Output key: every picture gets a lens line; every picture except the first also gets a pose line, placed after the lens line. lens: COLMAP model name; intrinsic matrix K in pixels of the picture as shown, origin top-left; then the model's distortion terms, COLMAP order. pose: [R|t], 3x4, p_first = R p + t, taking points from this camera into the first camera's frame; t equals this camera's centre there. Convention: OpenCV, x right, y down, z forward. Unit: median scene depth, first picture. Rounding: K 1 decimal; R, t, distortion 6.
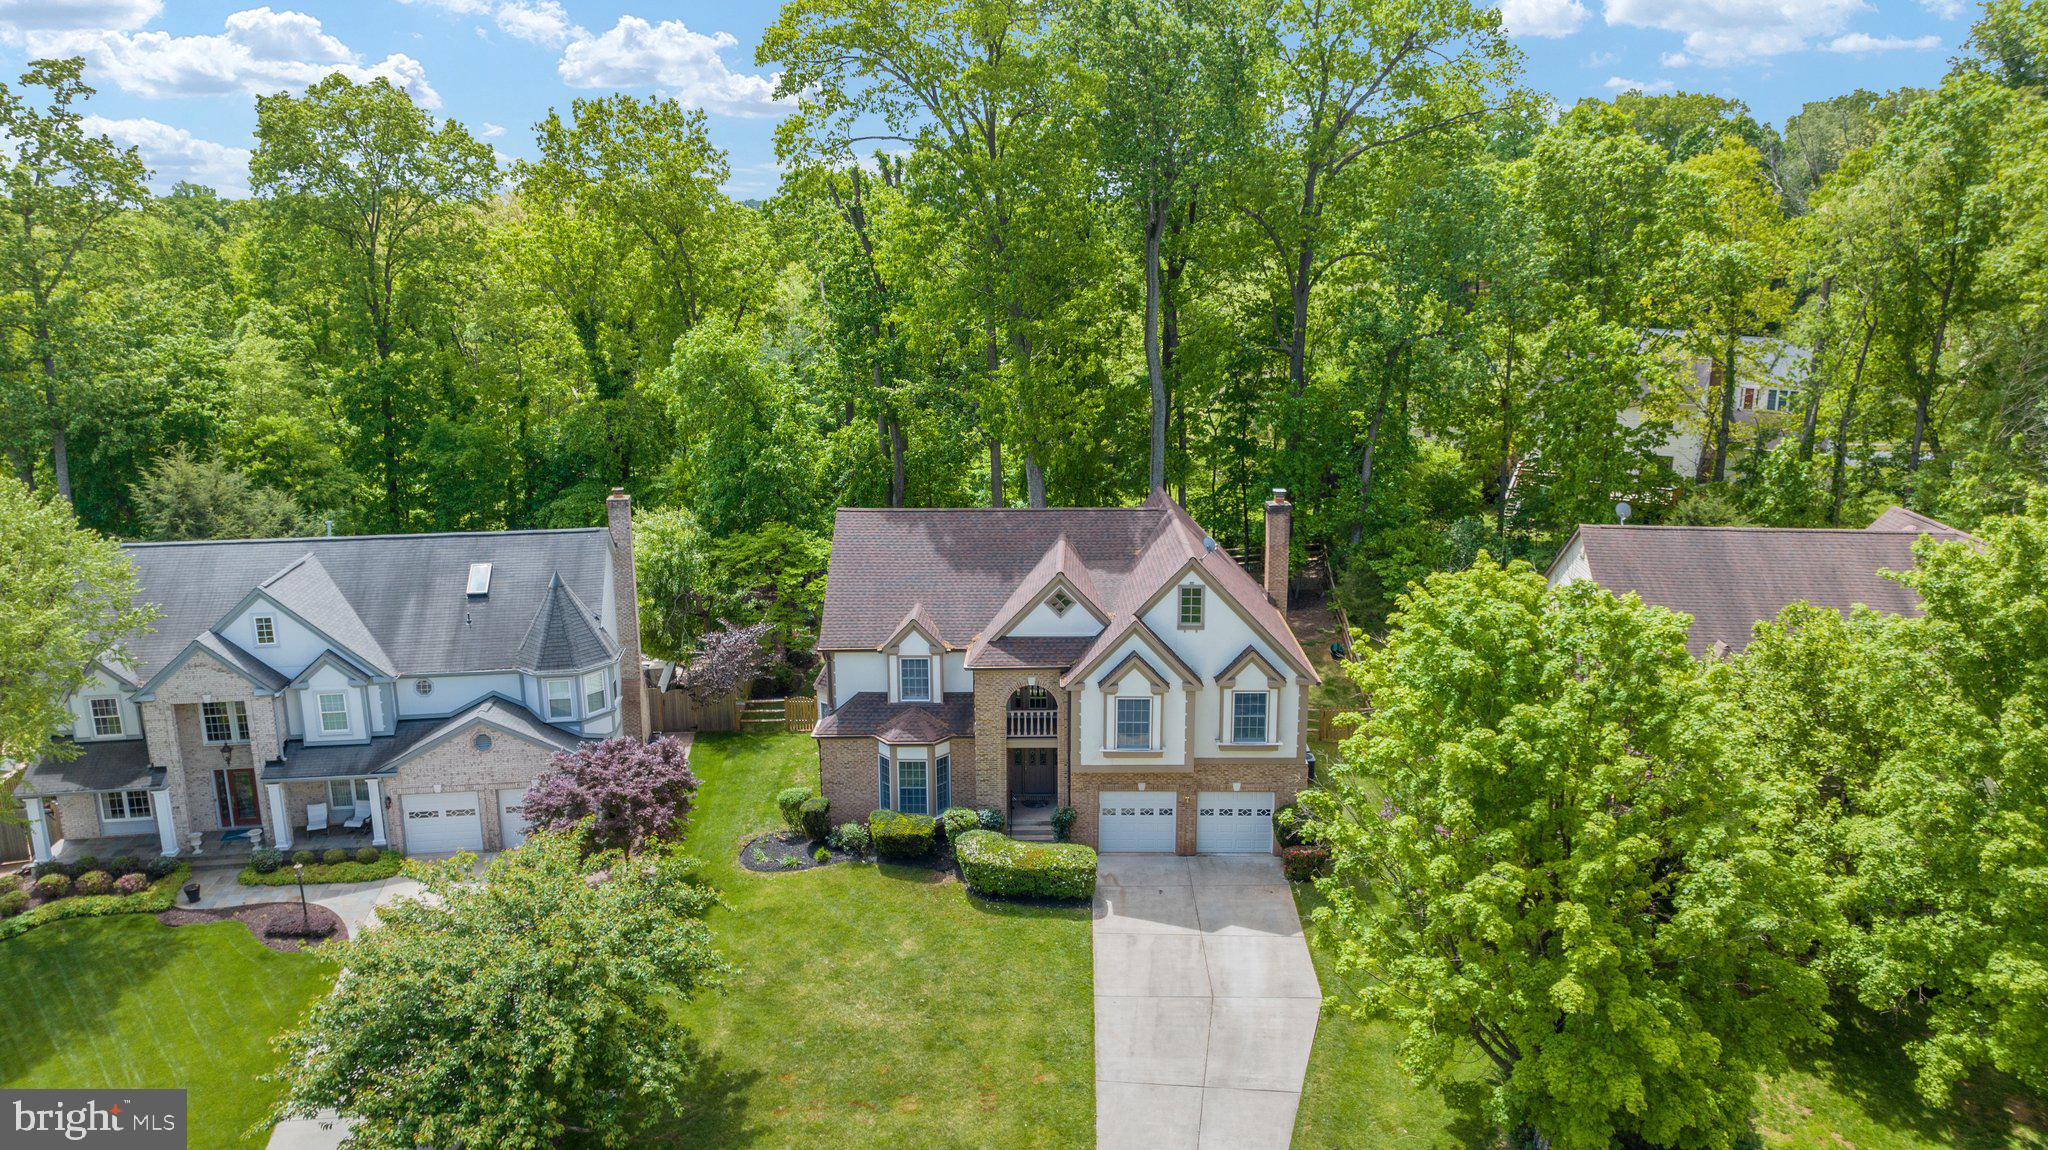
lens RADIAL K [[1461.7, 0, 1030.8], [0, 1461.7, 550.5], [0, 0, 1]] dist [-0.014782, 0.045618]
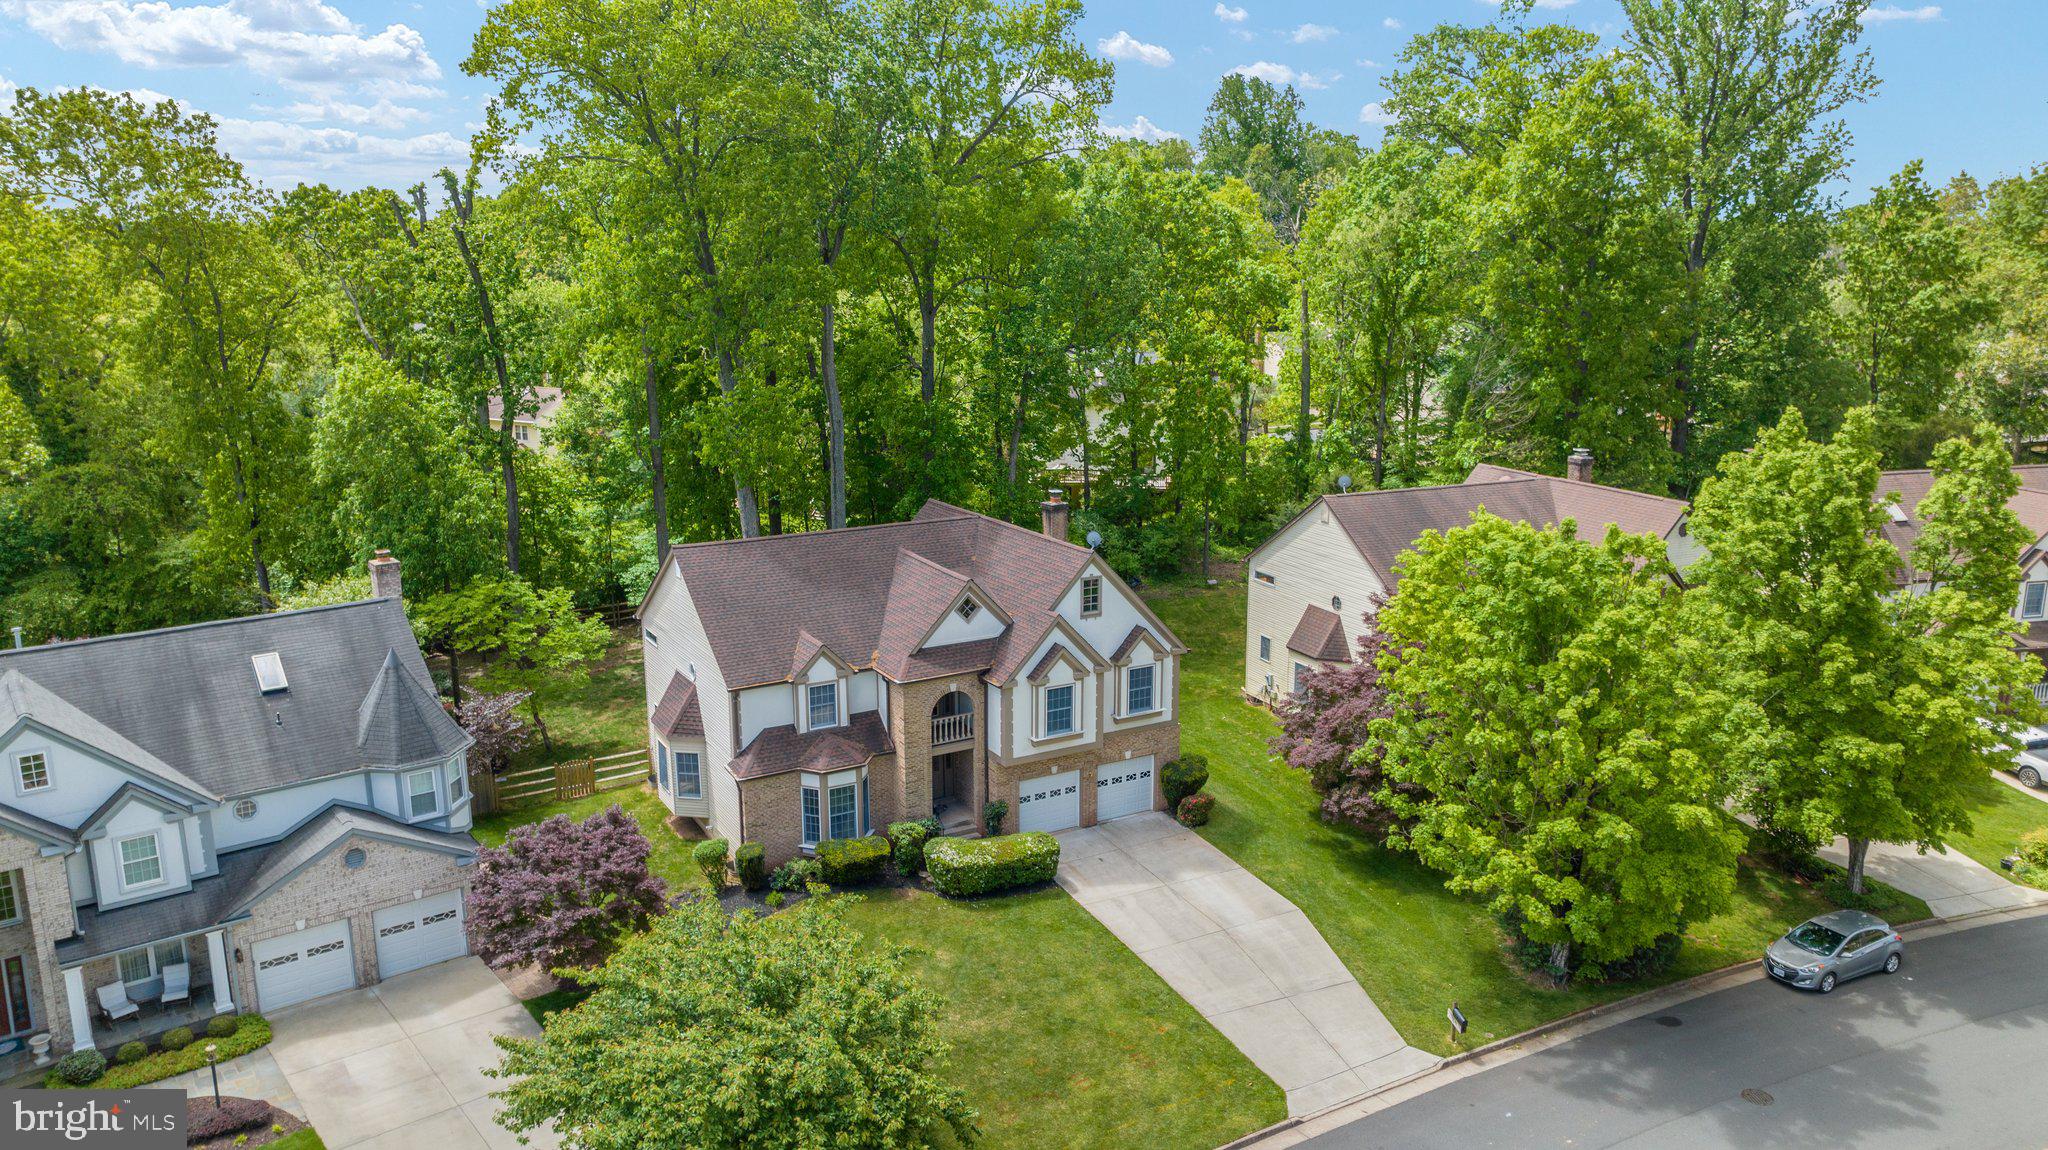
lens RADIAL K [[1461.7, 0, 1030.8], [0, 1461.7, 550.5], [0, 0, 1]] dist [-0.014782, 0.045618]
pose [[0.860908, -0.099719, 0.498892, -0.457443], [0.109584, 0.993932, 0.009566, -0.010731], [-0.496819, 0.046435, 0.866611, 0.070366]]
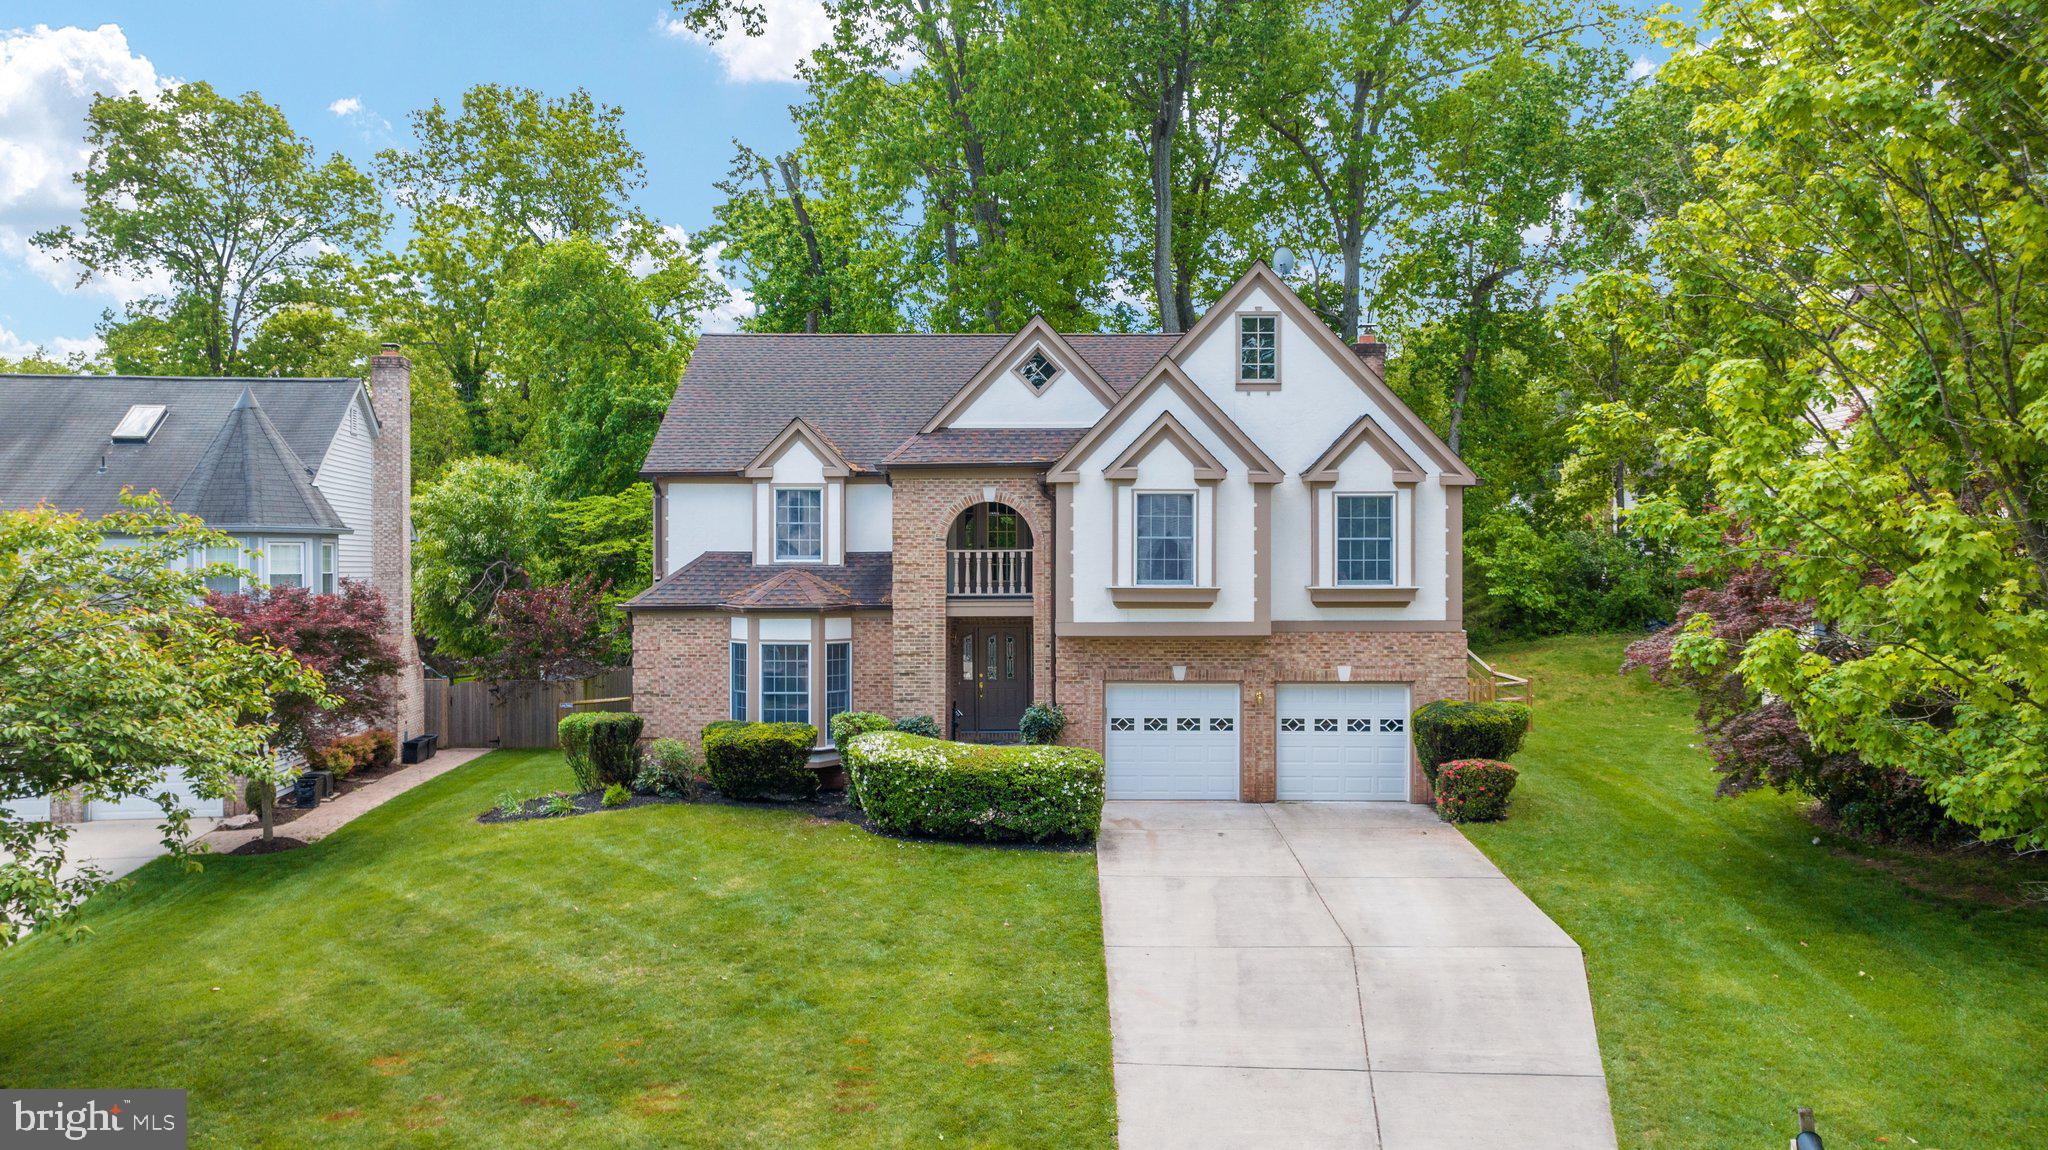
lens RADIAL K [[1444.8, 0, 1024.0], [0, 1444.8, 575.0], [0, 0, 1]] dist [-0.010708, -0.002842]
pose [[0.999989, 0.003672, 0.002782, 0.013070], [-0.002986, 0.976477, -0.215599, 0.245968], [-0.003508, 0.215589, 0.976478, 0.435844]]
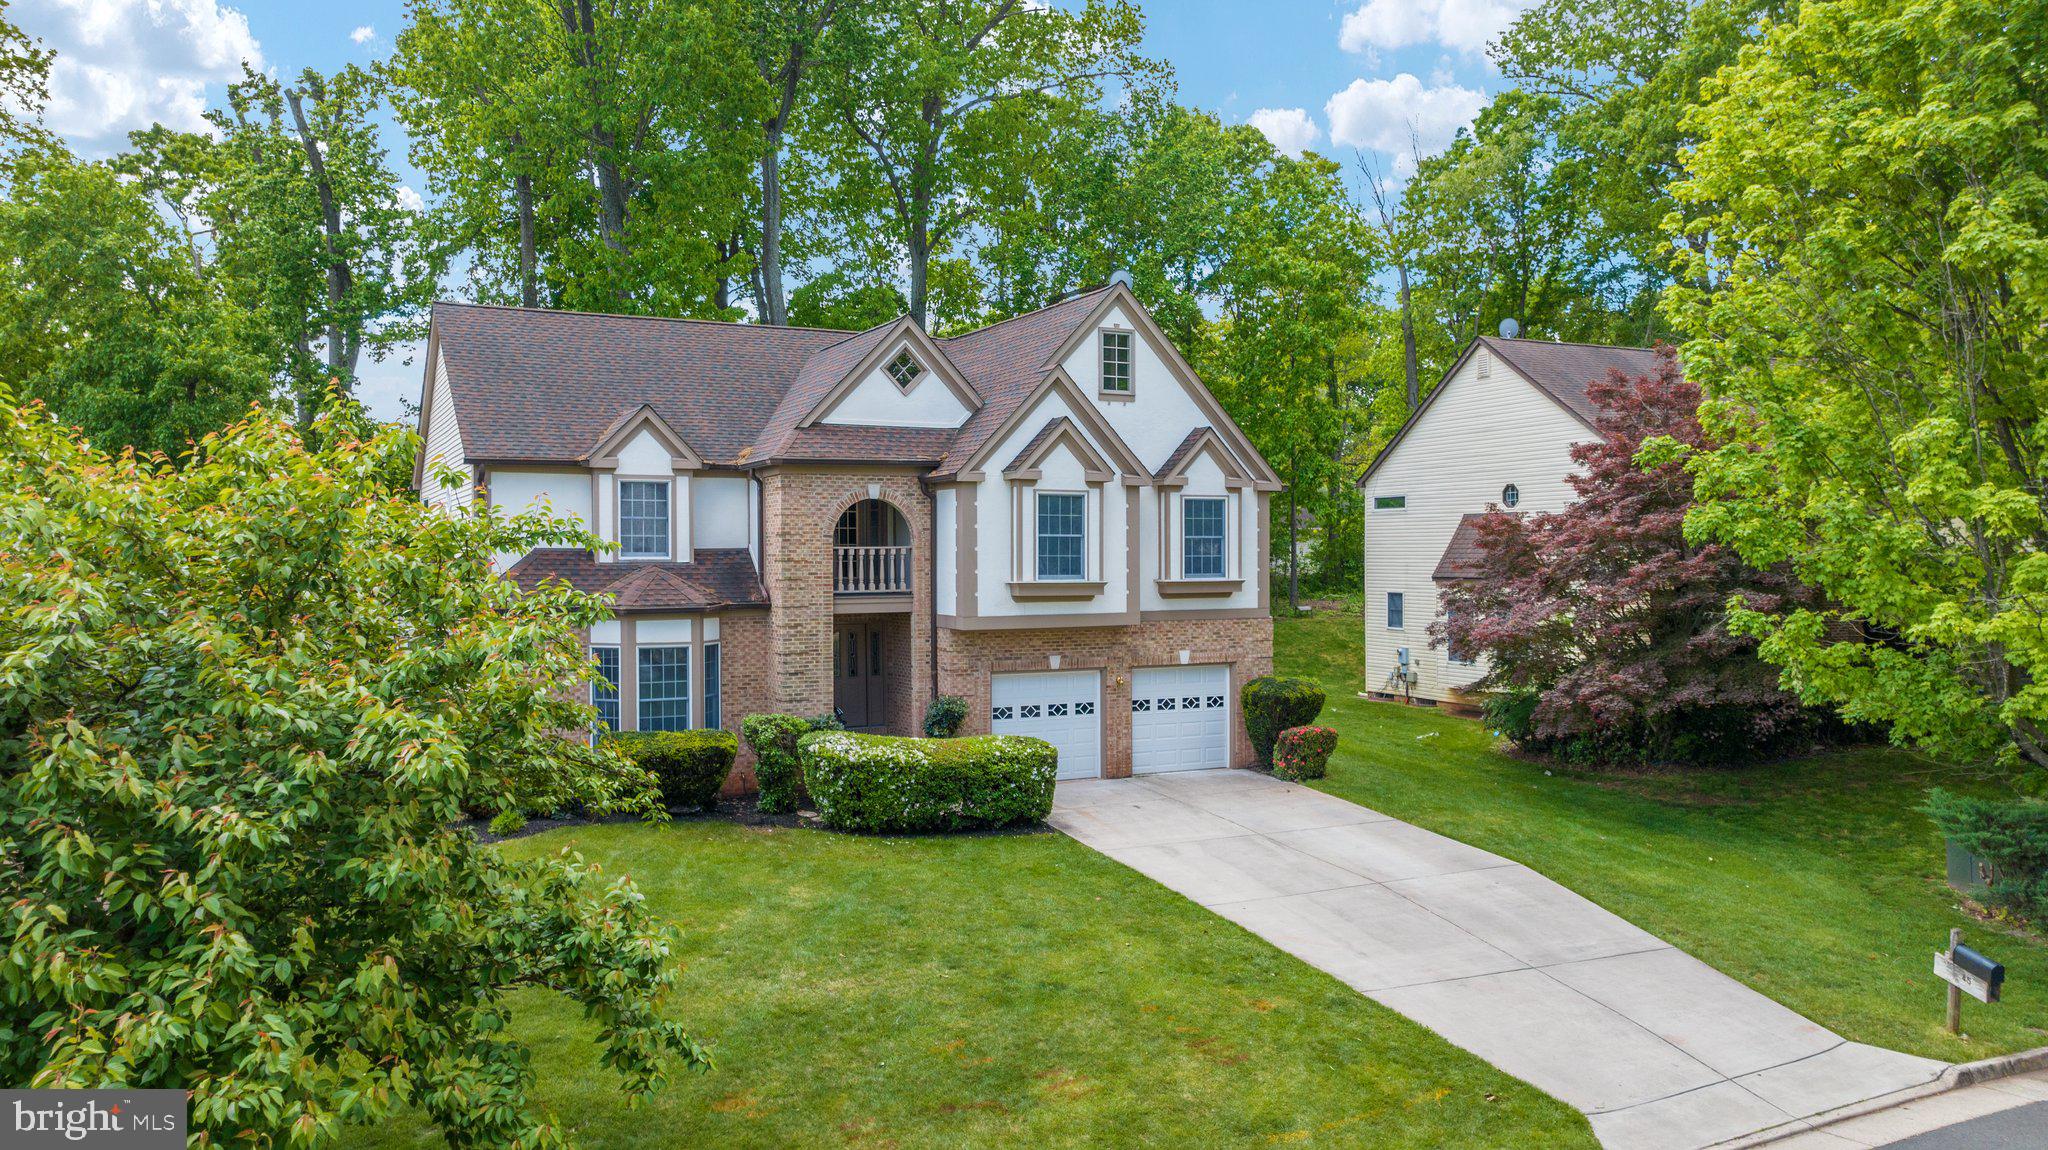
lens RADIAL K [[1465.9, 0, 1024.0], [0, 1465.9, 575.0], [0, 0, 1]] dist [-0.007571, 0.003022]
pose [[0.884445, -0.005010, 0.466617, -0.221998], [0.104758, 0.976551, -0.188079, 0.239647], [-0.454733, 0.215228, 0.864231, 0.464774]]
